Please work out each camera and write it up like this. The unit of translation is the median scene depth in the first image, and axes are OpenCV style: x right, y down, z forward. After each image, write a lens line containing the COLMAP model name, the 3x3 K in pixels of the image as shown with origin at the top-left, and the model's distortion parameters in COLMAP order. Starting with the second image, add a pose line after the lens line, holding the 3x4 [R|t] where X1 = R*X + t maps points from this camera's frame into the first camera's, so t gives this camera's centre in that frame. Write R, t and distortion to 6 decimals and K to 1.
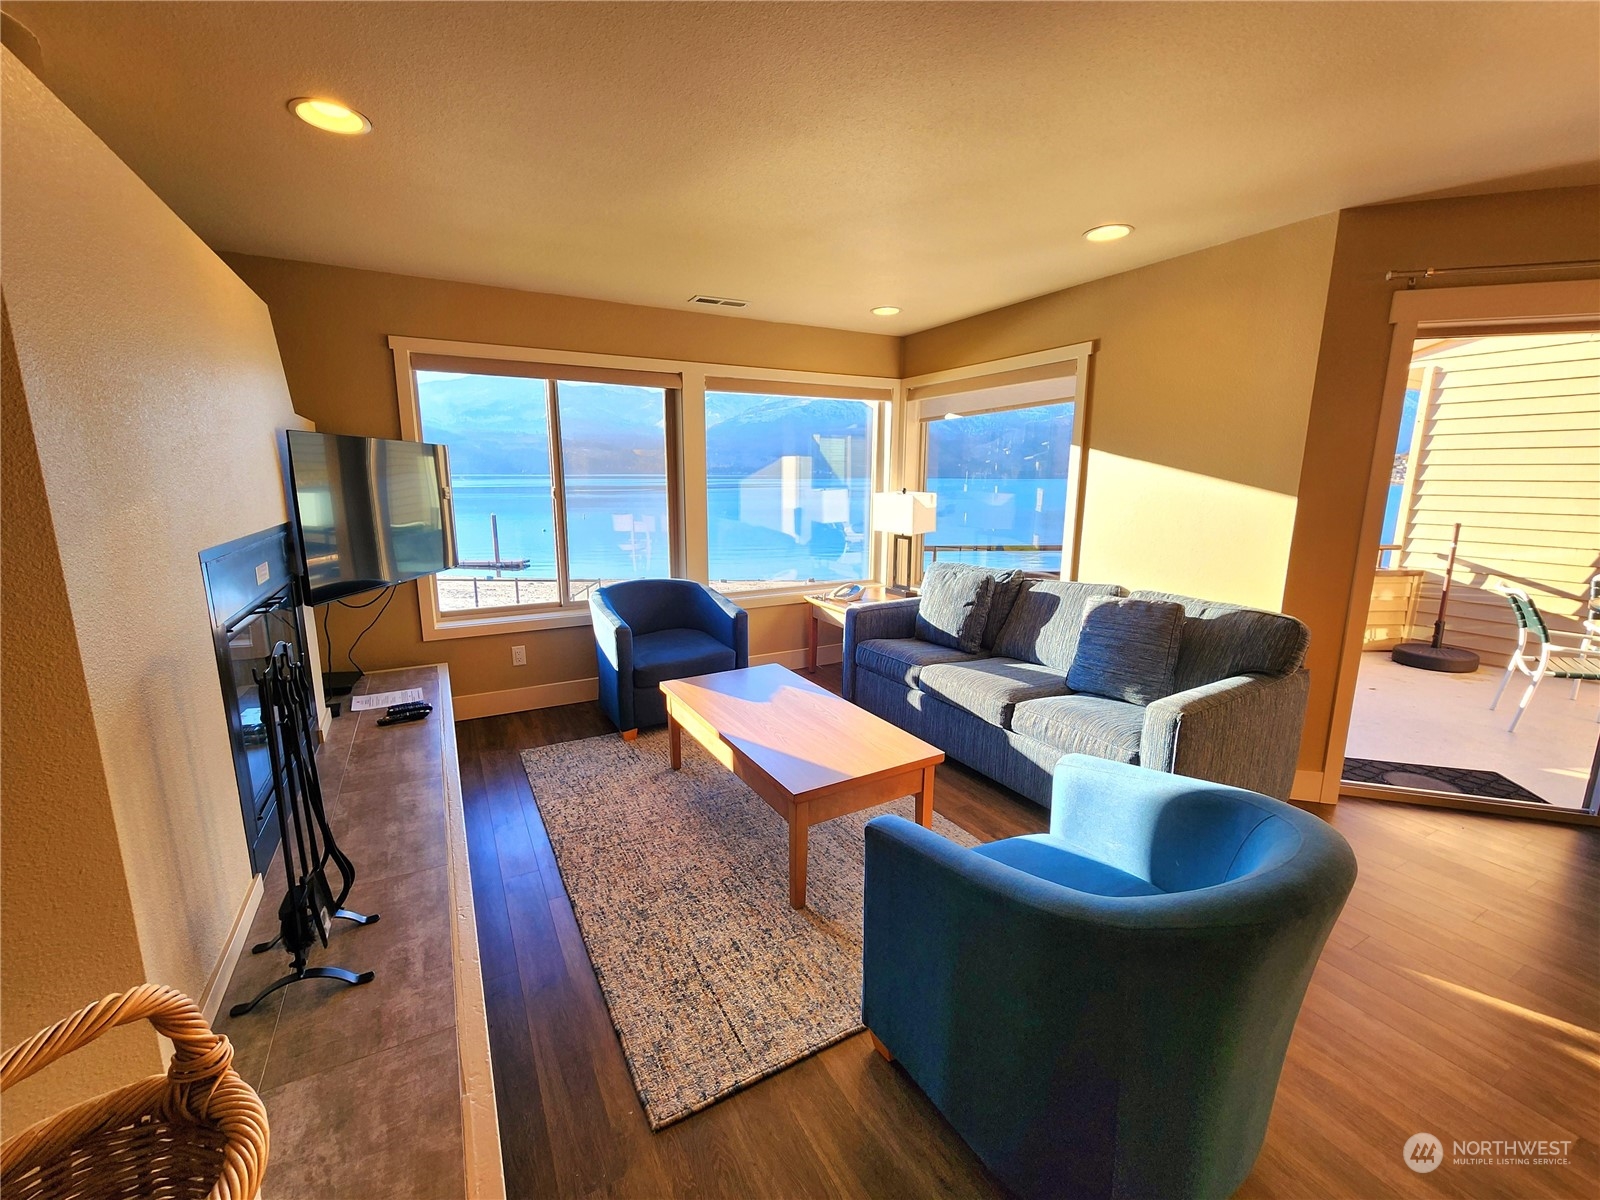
lens RADIAL K [[655.5, 0, 793.4], [0, 655.5, 595.8], [0, 0, 1]] dist [0.003363, -0.000274]
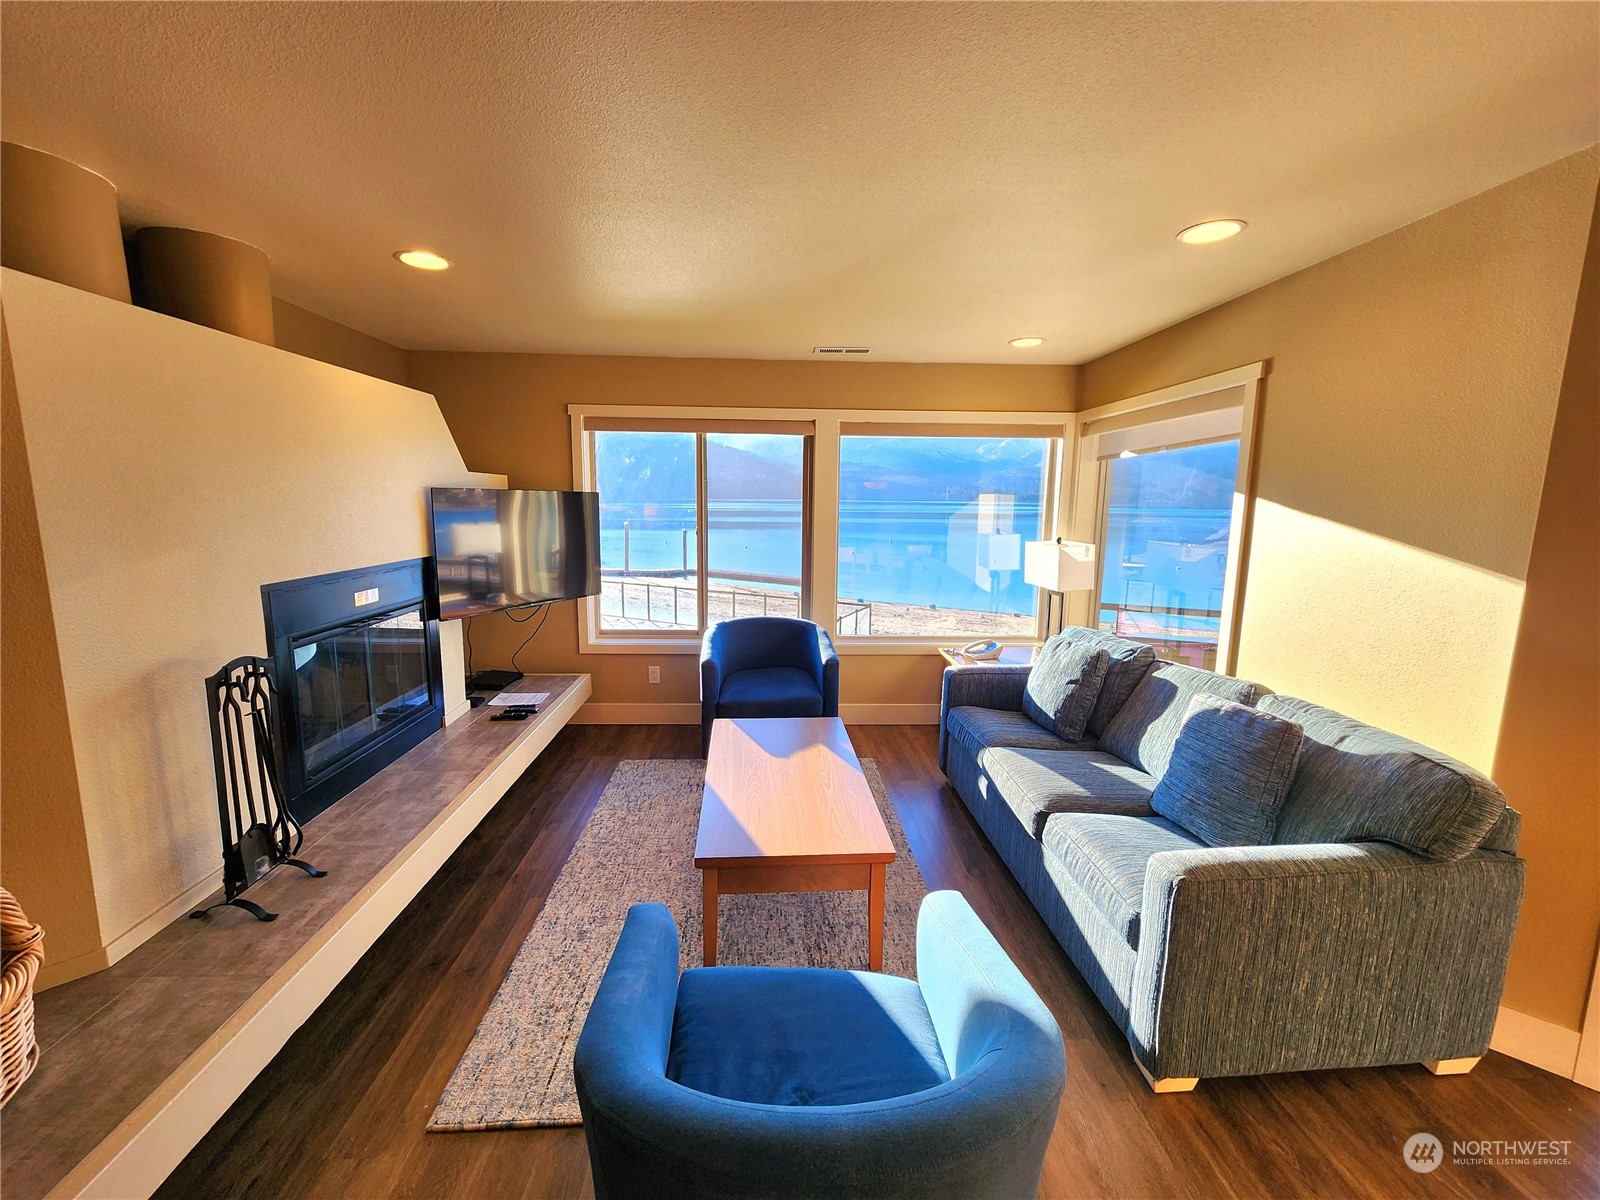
lens RADIAL K [[655.5, 0, 793.4], [0, 655.5, 595.8], [0, 0, 1]] dist [0.003363, -0.000274]
pose [[0.899042, 0.072878, -0.431754, 0.311508], [-0.090563, 0.995679, -0.020513, -0.048802], [0.428394, 0.057543, 0.901758, 0.086861]]
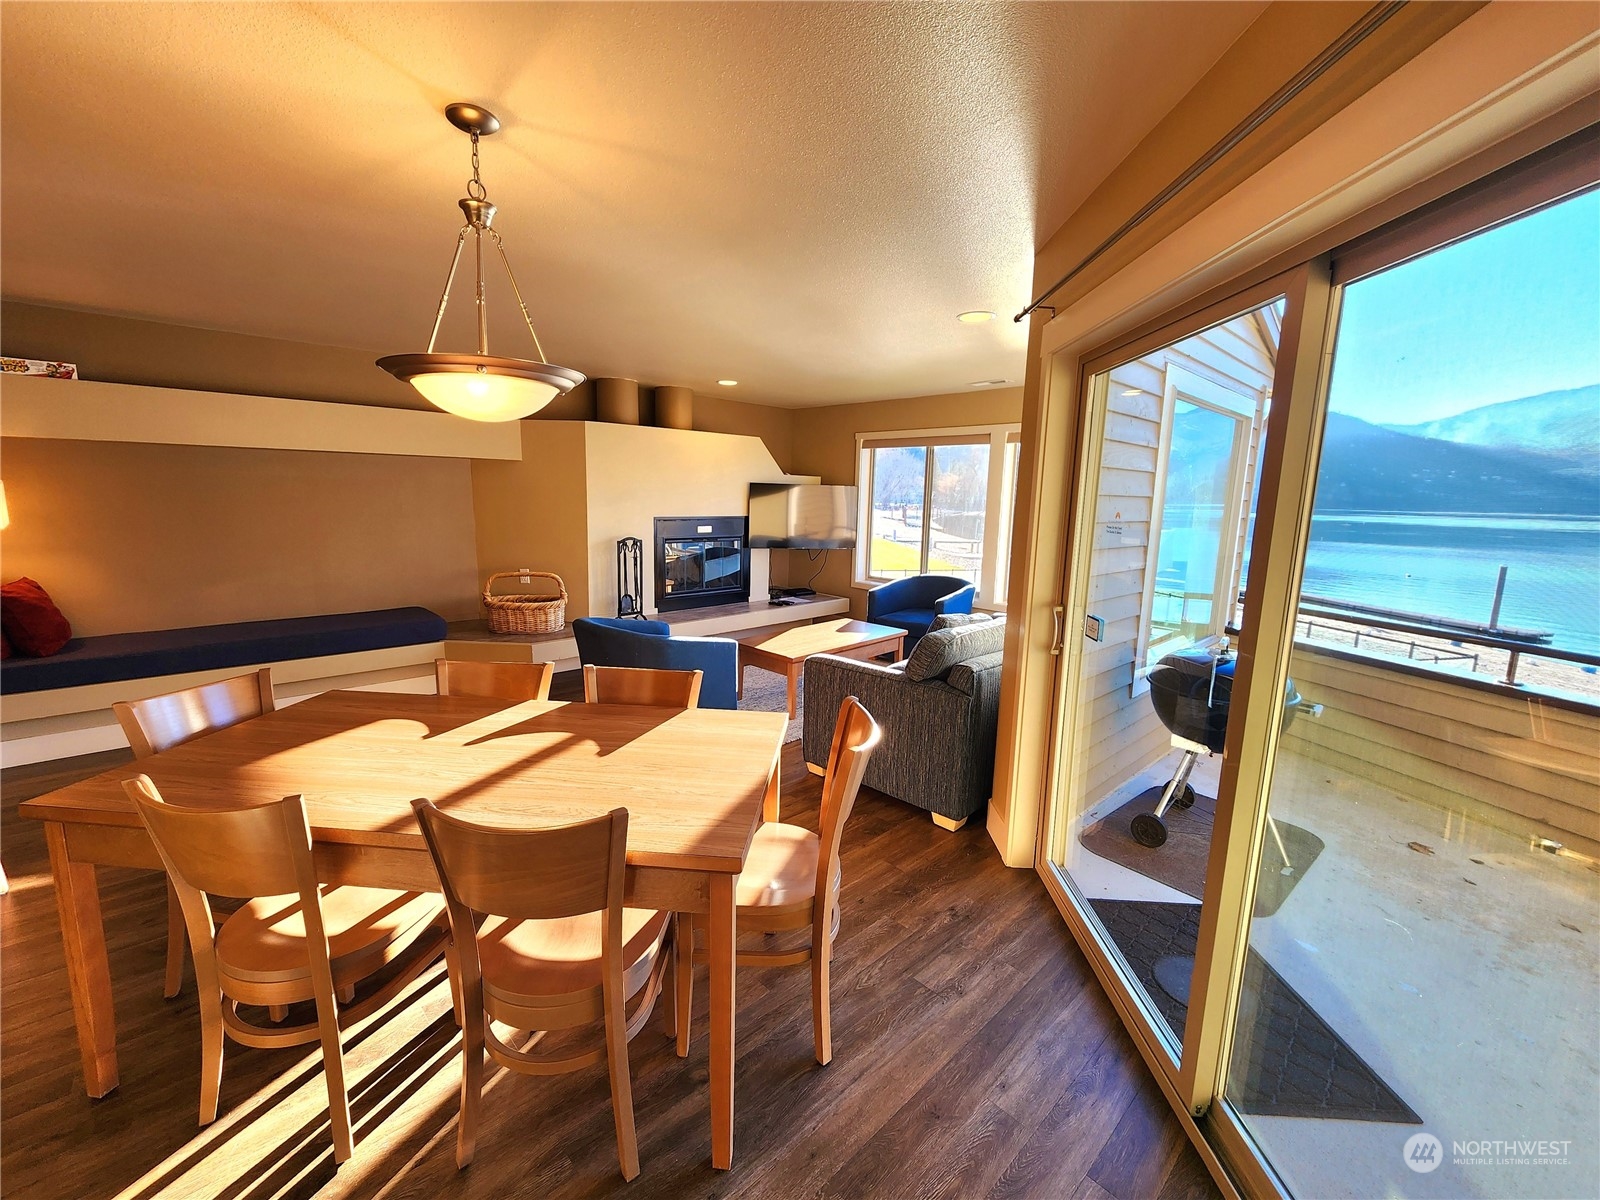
lens RADIAL K [[655.5, 0, 793.4], [0, 655.5, 595.8], [0, 0, 1]] dist [0.003363, -0.000274]
pose [[0.257097, 0.162949, -0.952548, 1.319575], [-0.203112, 0.972776, 0.111589, -0.088802], [0.944800, 0.164785, 0.283195, 0.308776]]
